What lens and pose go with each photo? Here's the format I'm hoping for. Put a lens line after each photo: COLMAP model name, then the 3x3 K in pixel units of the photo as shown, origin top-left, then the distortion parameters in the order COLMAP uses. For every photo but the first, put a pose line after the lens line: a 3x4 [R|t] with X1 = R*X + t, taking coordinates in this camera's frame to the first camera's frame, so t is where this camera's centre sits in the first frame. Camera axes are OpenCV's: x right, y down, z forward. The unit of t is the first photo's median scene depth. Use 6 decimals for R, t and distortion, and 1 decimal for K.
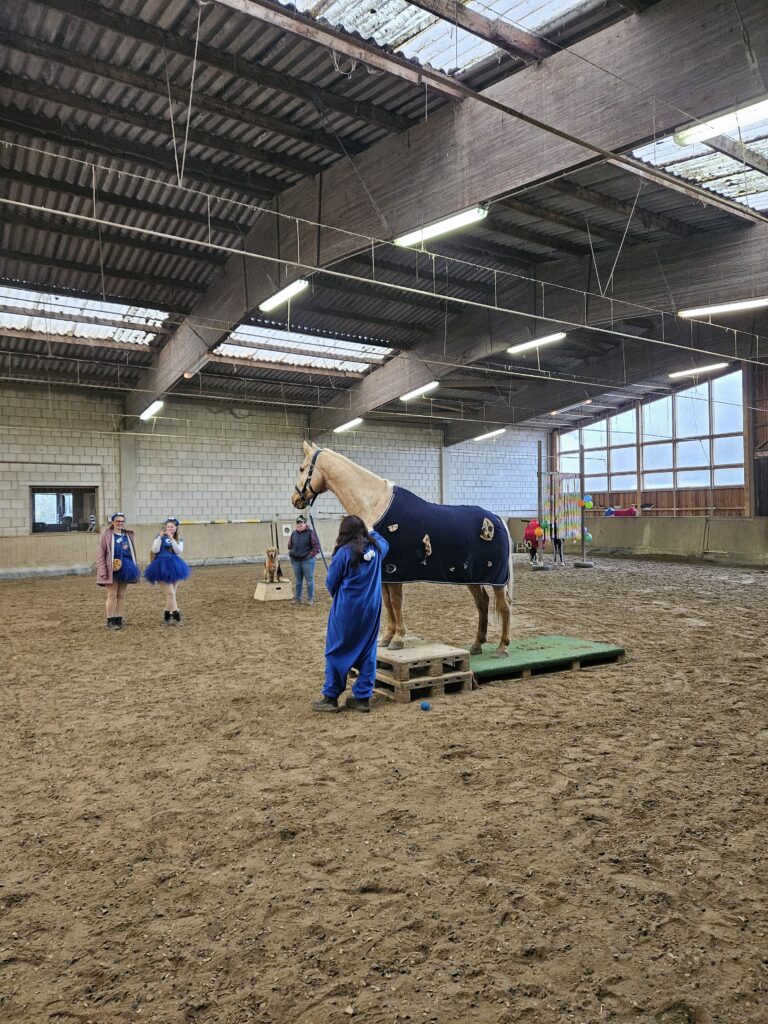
lens RADIAL K [[679.6, 0, 384.7], [0, 679.6, 508.7], [0, 0, 1]] dist [0.077815, -0.071687]
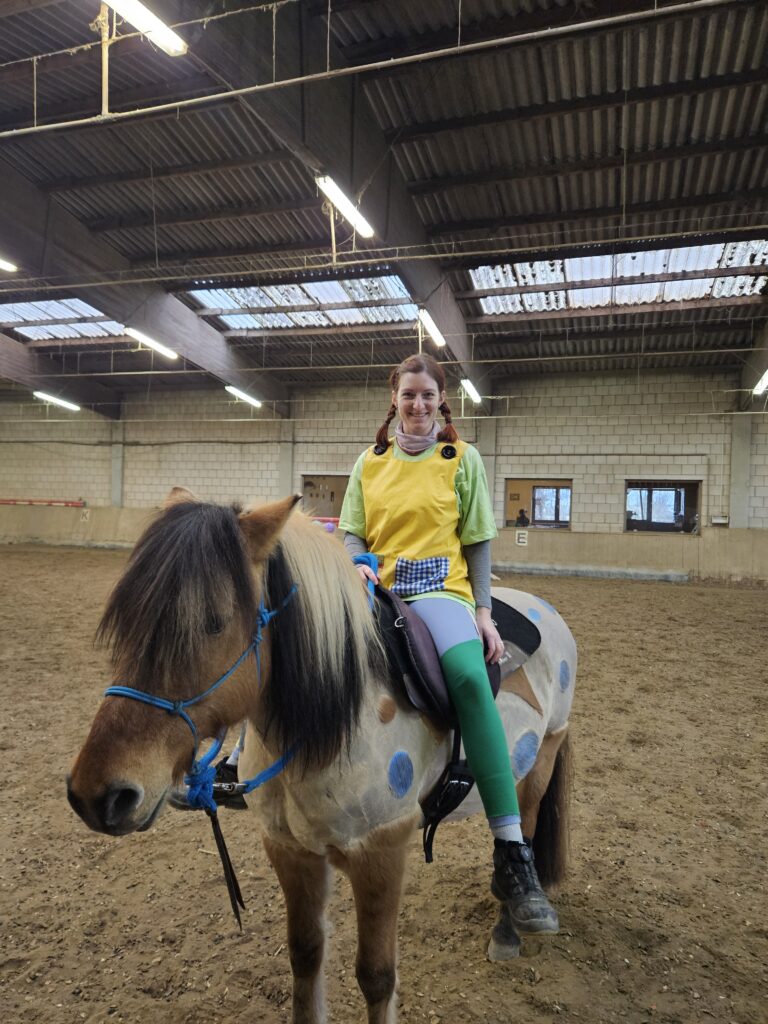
lens RADIAL K [[683.4, 0, 385.8], [0, 683.4, 515.6], [0, 0, 1]] dist [0.073159, -0.069280]
pose [[0.611604, 0.041846, -0.790057, 0.024446], [-0.033273, 0.999077, 0.027159, 0.000576], [0.790464, 0.009676, 0.612431, 0.213410]]
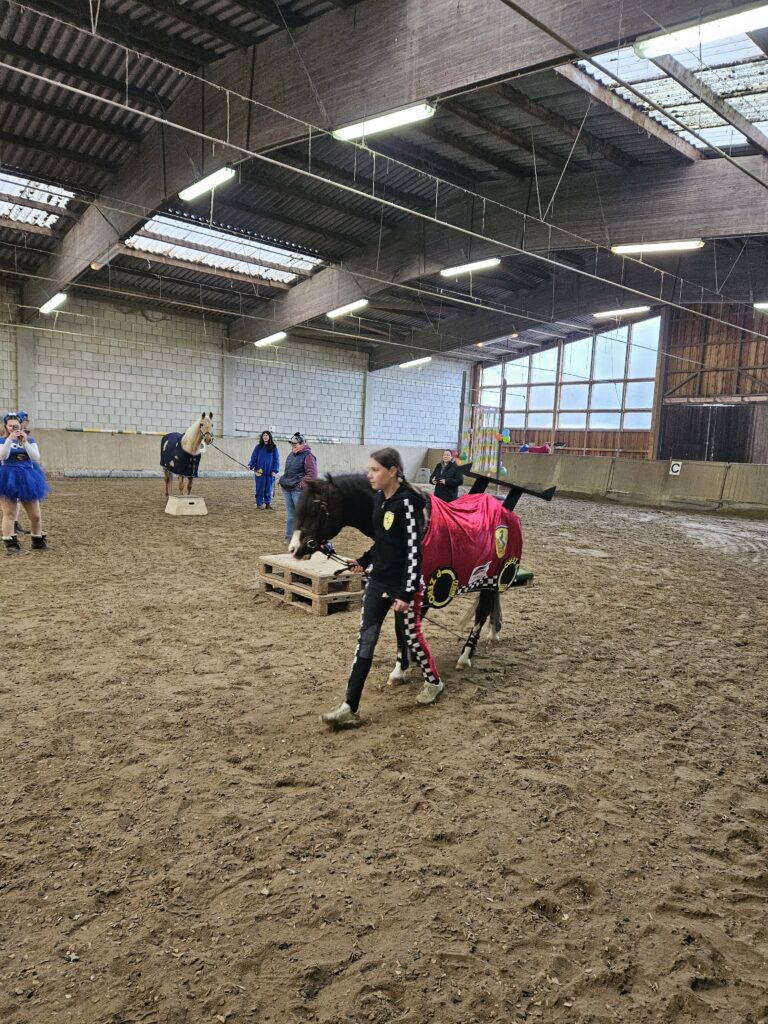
lens RADIAL K [[680.6, 0, 386.5], [0, 680.6, 516.3], [0, 0, 1]] dist [0.065229, -0.057378]
pose [[0.990508, 0.049450, 0.128251, -0.004535], [-0.063991, 0.991662, 0.111859, 0.007647], [-0.121650, -0.119004, 0.985413, 0.006665]]
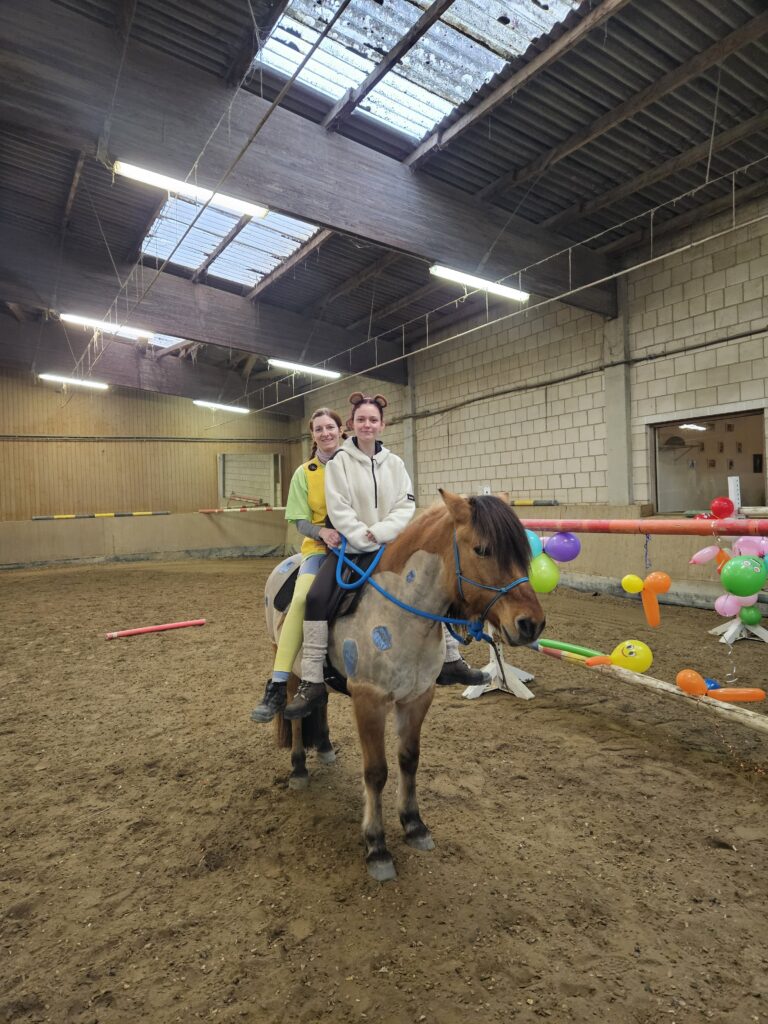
lens RADIAL K [[680.6, 0, 388.7], [0, 680.6, 511.0], [0, 0, 1]] dist [0.076555, -0.071392]
pose [[-0.069138, 0.033814, -0.997034, -0.423346], [0.045280, 0.998502, 0.030723, 0.013691], [0.996579, -0.043022, -0.070565, 0.668210]]
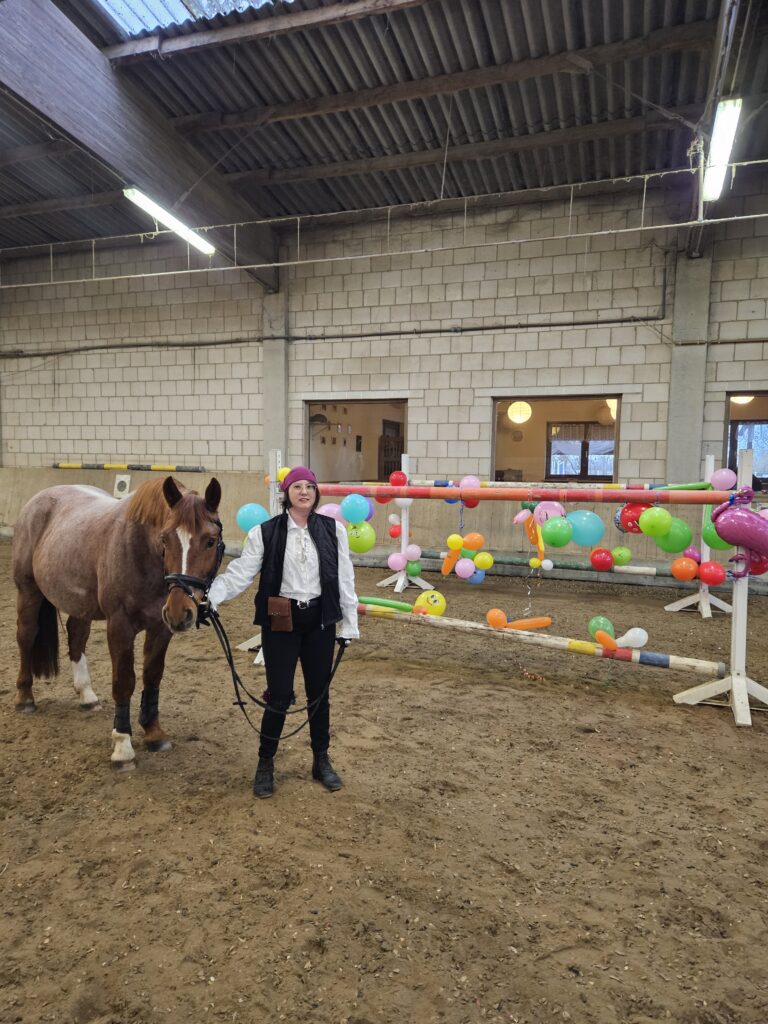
lens RADIAL K [[686.6, 0, 378.8], [0, 686.6, 524.8], [0, 0, 1]] dist [0.067040, -0.054633]
pose [[0.585644, 0.094451, -0.805046, -0.468120], [-0.017306, 0.994418, 0.104080, 0.014904], [0.810383, -0.047022, 0.584010, 0.519549]]
